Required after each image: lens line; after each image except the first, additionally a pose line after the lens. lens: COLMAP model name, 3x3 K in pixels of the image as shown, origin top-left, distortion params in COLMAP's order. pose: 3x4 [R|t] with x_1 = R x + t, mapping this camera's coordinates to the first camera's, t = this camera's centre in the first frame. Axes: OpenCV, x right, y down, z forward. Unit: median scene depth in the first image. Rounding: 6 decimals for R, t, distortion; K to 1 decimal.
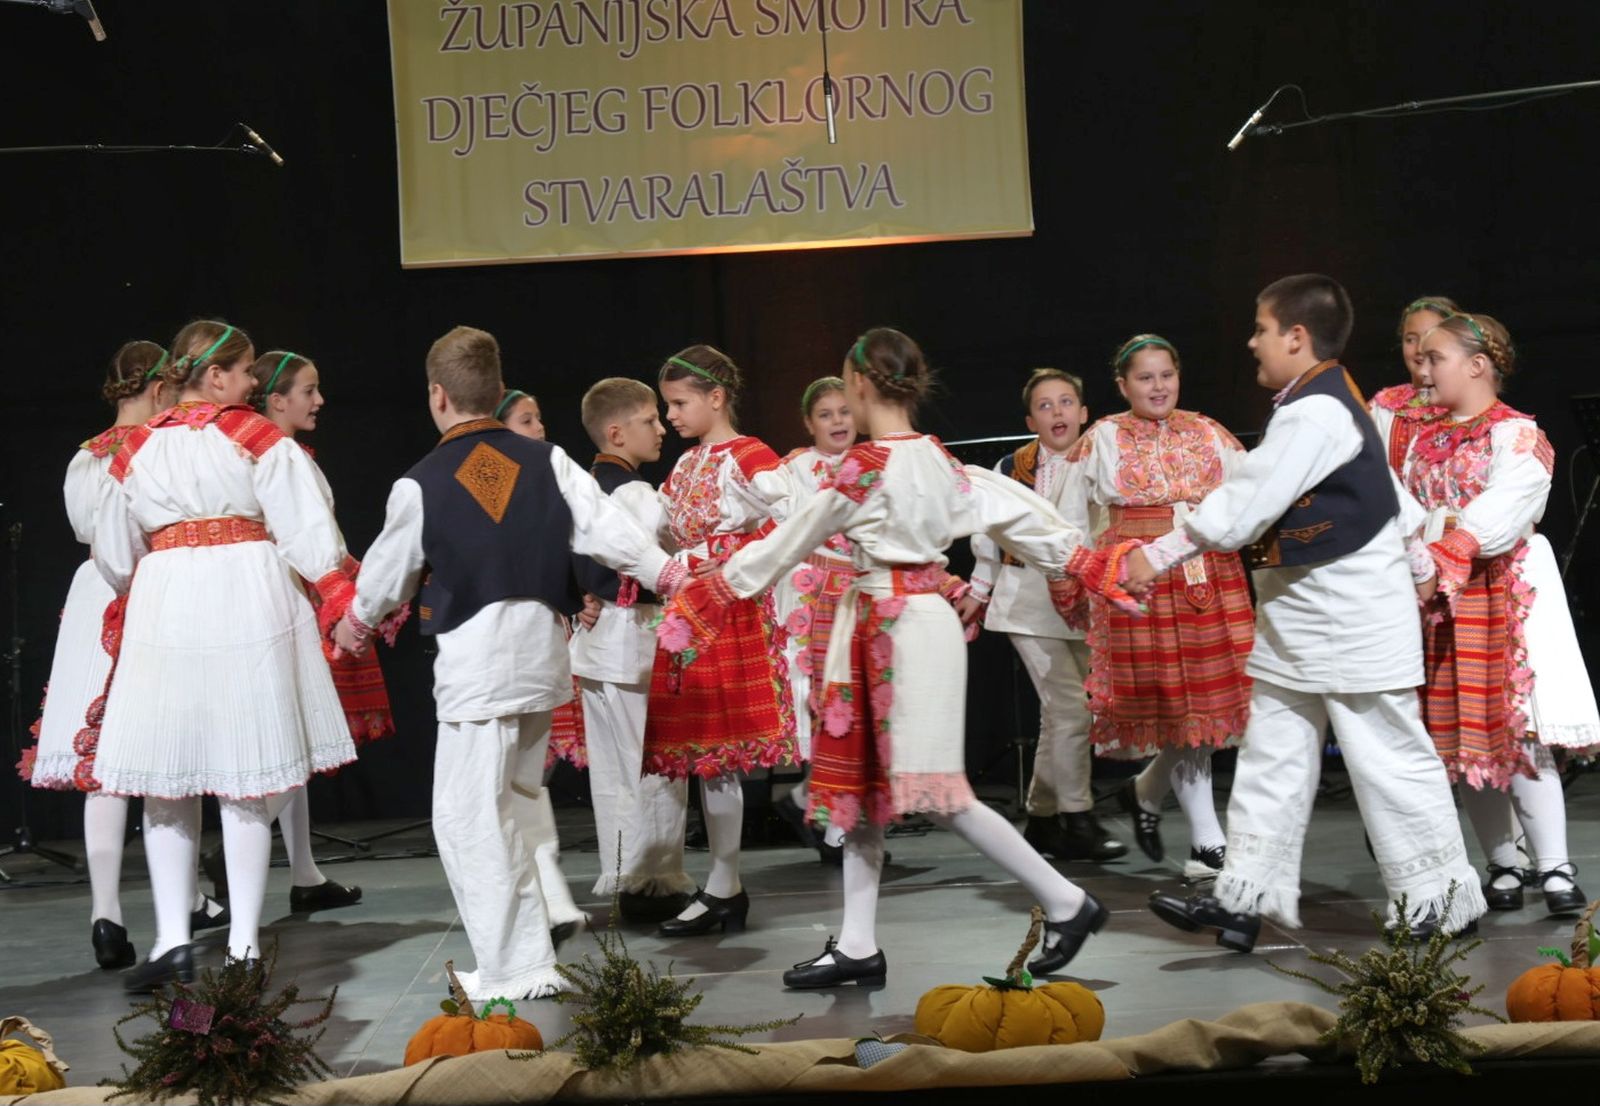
lens RADIAL K [[4292.1, 0, 706.3], [0, 4292.1, 486.5], [0, 0, 1]] dist [0.483637, 0.000000]
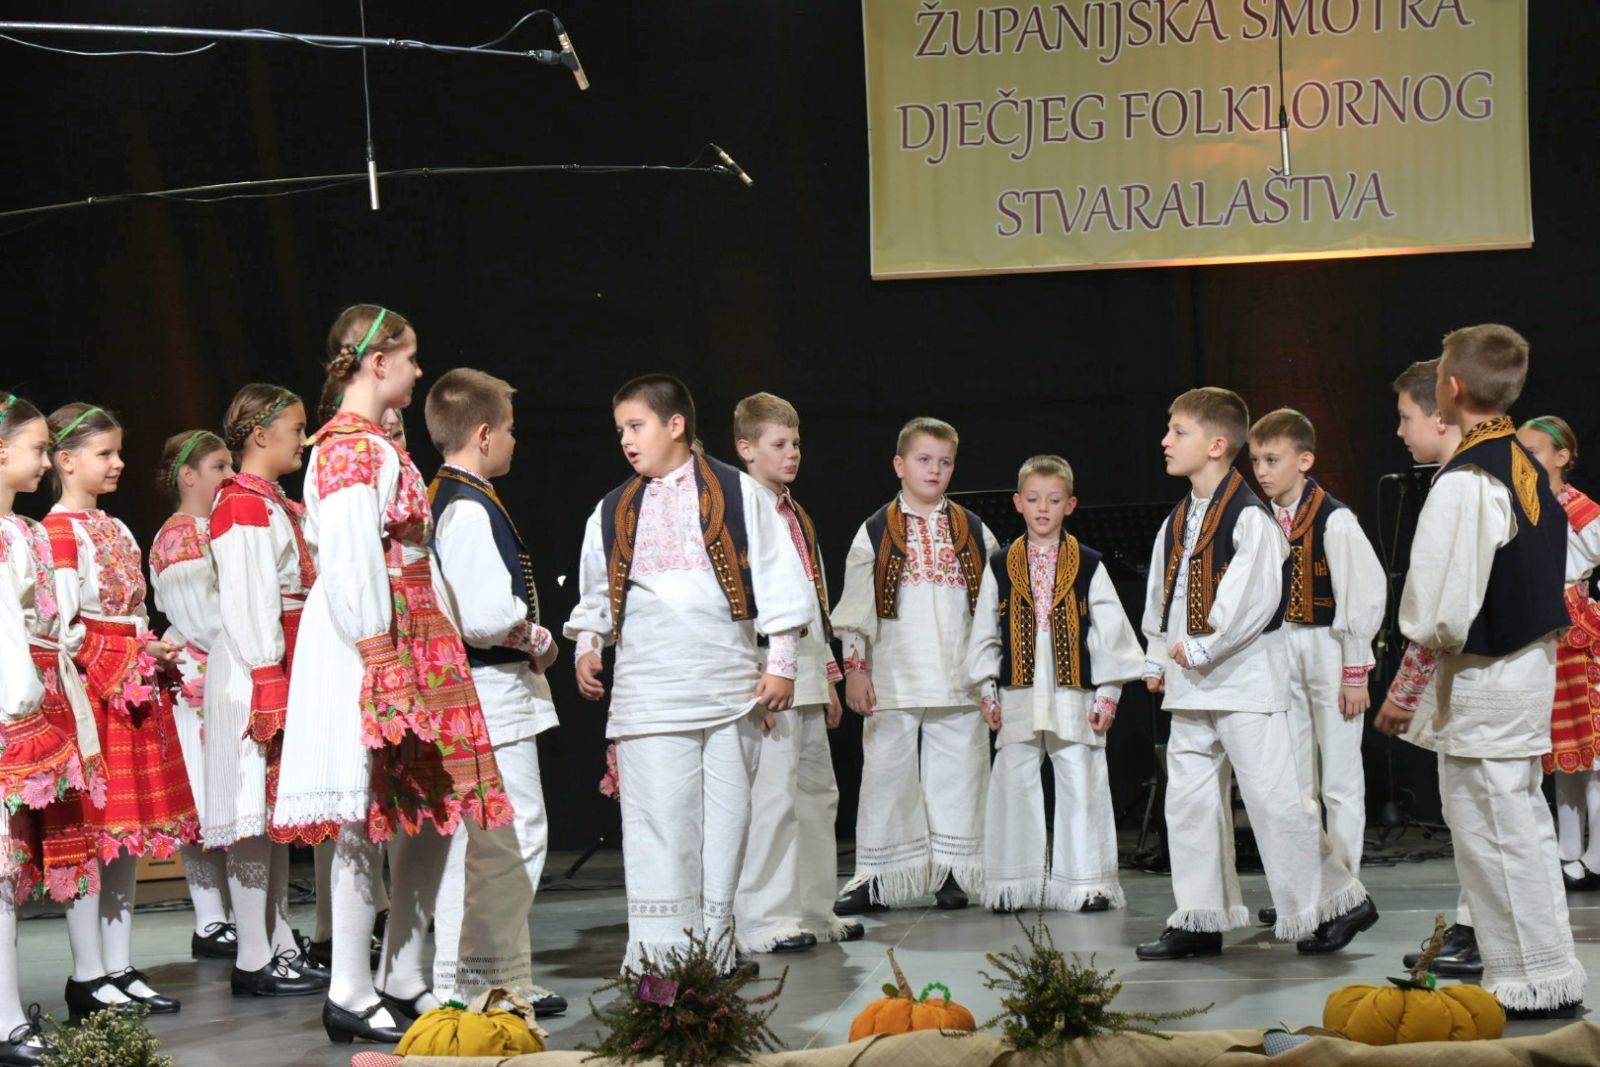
lens RADIAL K [[4841.3, 0, 810.5], [0, 4841.3, 530.9], [0, 0, 1]] dist [0.777200, 0.000000]
pose [[0.996196, 0.013917, -0.086028, 0.014625], [-0.013235, 0.999876, 0.008496, -0.003334], [0.086135, -0.007325, 0.996257, -0.132772]]
